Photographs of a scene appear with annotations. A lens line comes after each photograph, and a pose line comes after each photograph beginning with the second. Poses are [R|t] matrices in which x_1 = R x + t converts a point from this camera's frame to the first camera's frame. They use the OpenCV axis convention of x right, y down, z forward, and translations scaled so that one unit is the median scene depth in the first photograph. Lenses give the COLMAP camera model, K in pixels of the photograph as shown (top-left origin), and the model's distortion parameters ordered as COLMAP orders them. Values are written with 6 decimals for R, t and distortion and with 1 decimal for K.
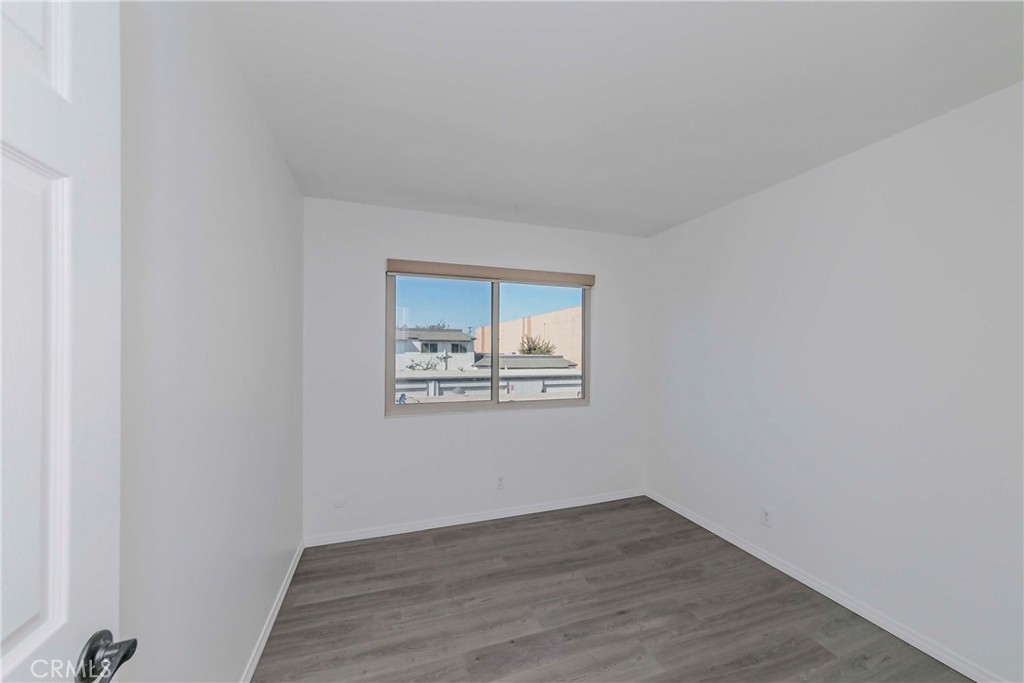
lens RADIAL K [[373.6, 0, 513.0], [0, 373.6, 343.9], [0, 0, 1]] dist [0.003761, 0.000145]
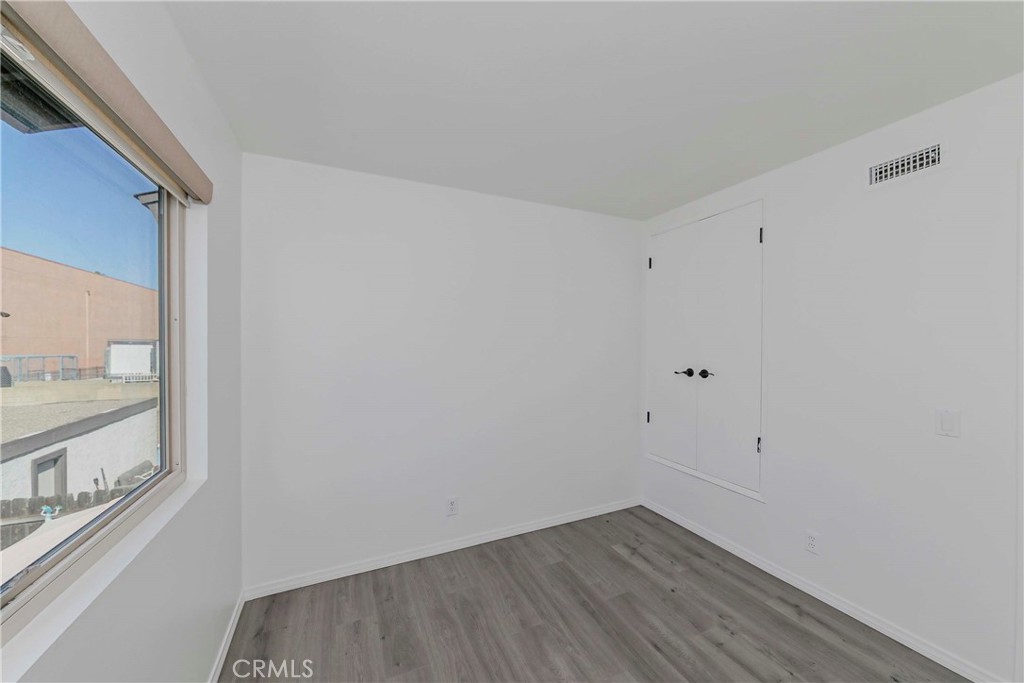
lens RADIAL K [[373.6, 0, 513.8], [0, 373.6, 348.4], [0, 0, 1]] dist [0.003761, 0.000145]
pose [[-0.112669, -0.019316, 0.993445, -0.410753], [-0.021230, 0.999630, 0.017028, 0.007792], [-0.993406, -0.019173, -0.113037, 1.110145]]
